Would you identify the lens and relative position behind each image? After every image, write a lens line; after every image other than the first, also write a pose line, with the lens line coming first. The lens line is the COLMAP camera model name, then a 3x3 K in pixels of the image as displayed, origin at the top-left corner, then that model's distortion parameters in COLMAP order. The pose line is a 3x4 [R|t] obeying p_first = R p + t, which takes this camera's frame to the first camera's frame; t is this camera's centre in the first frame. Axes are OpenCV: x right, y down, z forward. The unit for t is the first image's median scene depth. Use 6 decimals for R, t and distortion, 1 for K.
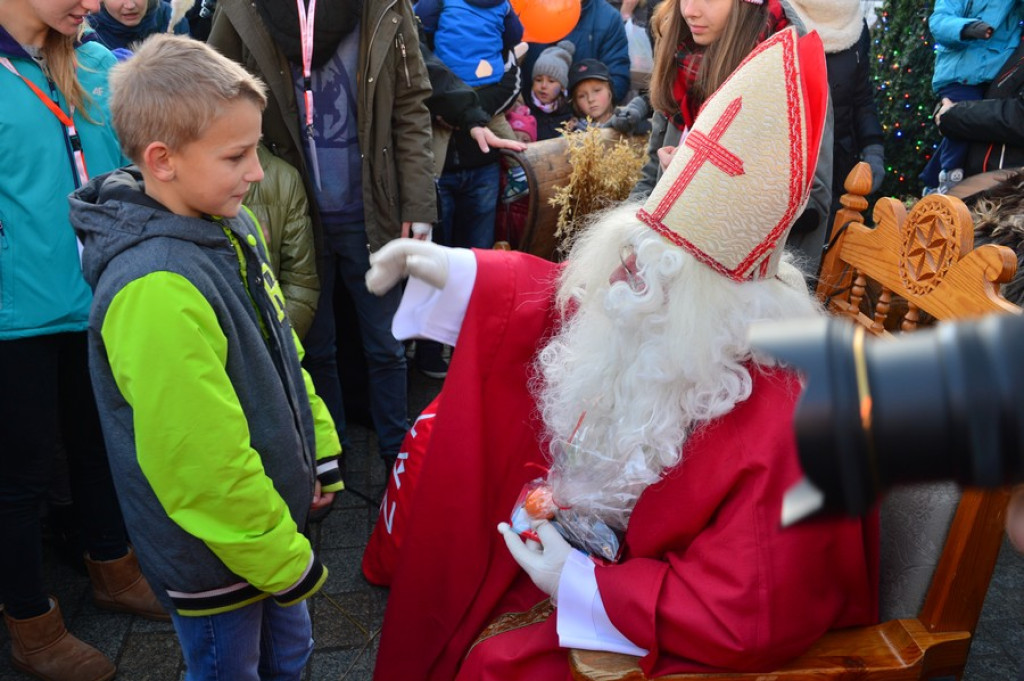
lens RADIAL K [[941.6, 0, 518.1], [0, 941.6, 345.2], [0, 0, 1]] dist [-0.045958, 0.016544]
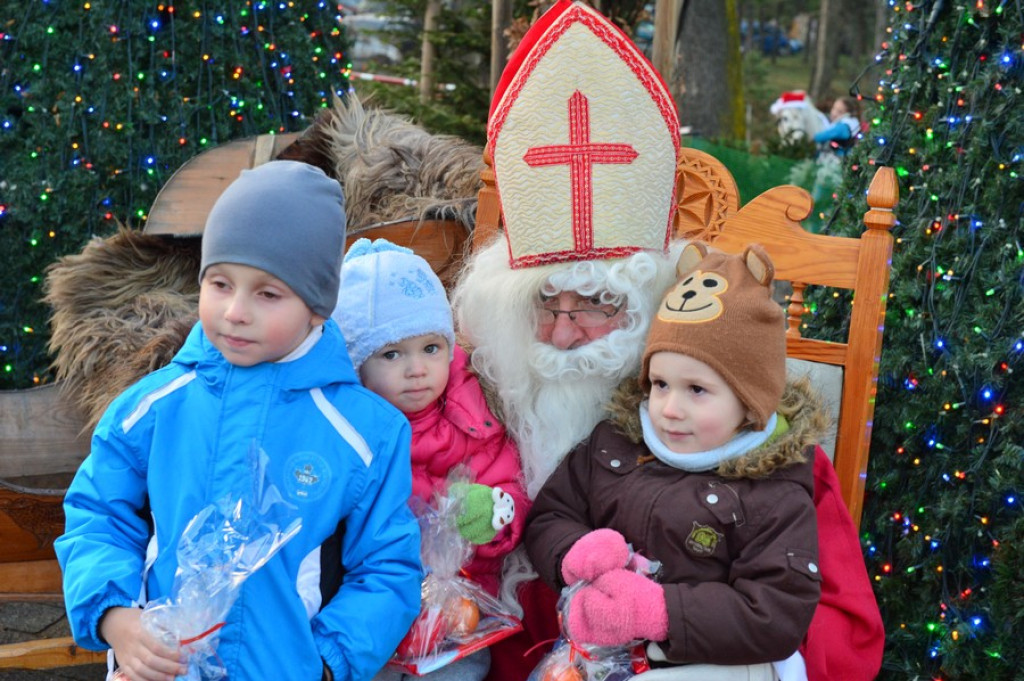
lens RADIAL K [[1818.2, 0, 510.9], [0, 1818.2, 339.9], [0, 0, 1]] dist [0.003132, 0.012326]
pose [[0.463963, -0.174522, 0.868493, -1.116726], [0.258110, 0.964495, 0.055927, -0.107099], [-0.847418, 0.198219, 0.492536, 0.243561]]
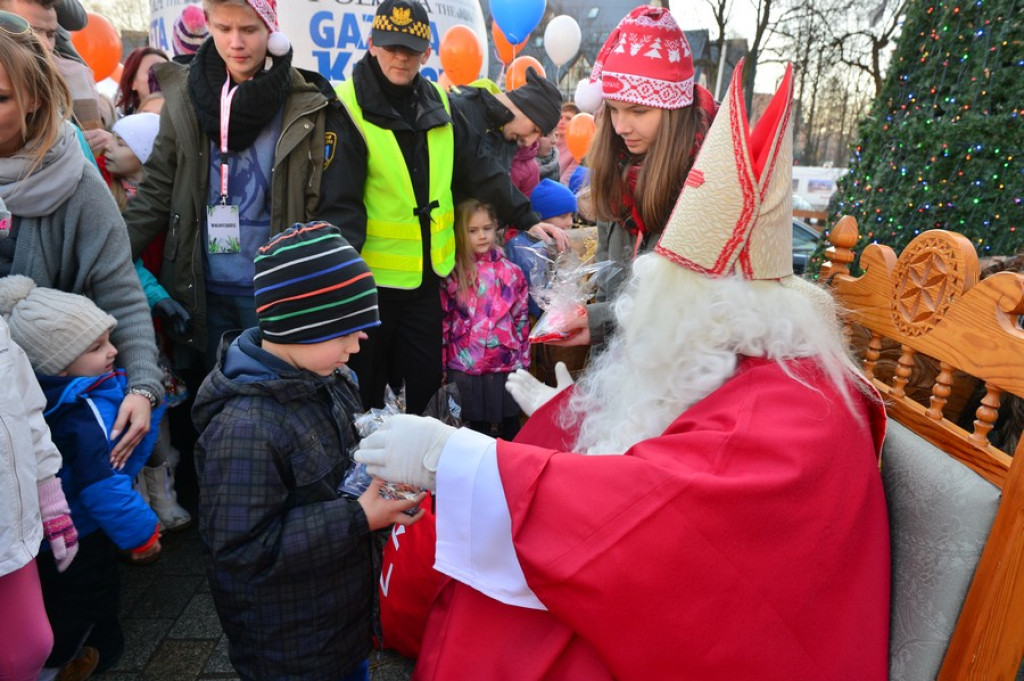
lens RADIAL K [[689.1, 0, 512.1], [0, 689.1, 340.2], [0, 0, 1]] dist [-0.018925, 0.005354]
pose [[0.995342, 0.031972, -0.090948, 0.080779], [-0.042021, 0.992952, -0.110821, 0.038982], [0.086764, 0.114126, 0.989670, 0.256621]]
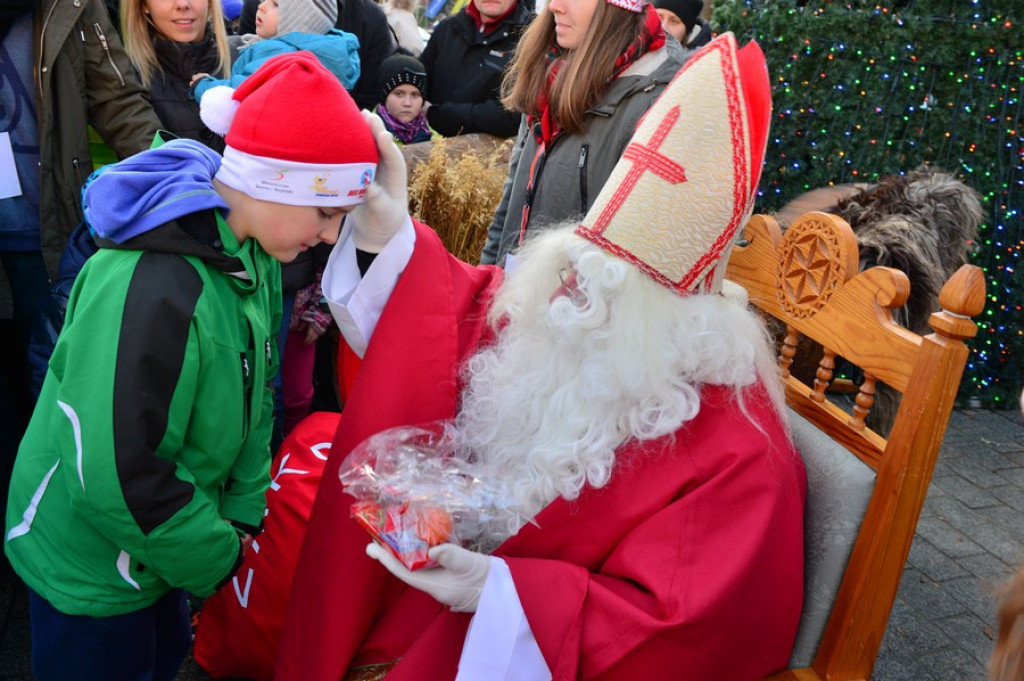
lens RADIAL K [[911.6, 0, 510.2], [0, 911.6, 338.7], [0, 0, 1]] dist [-0.017266, -0.007575]
pose [[0.985097, -0.009897, 0.171714, -0.016892], [0.011874, 0.999875, -0.010486, -0.024337], [-0.171588, 0.012369, 0.985091, 0.127670]]
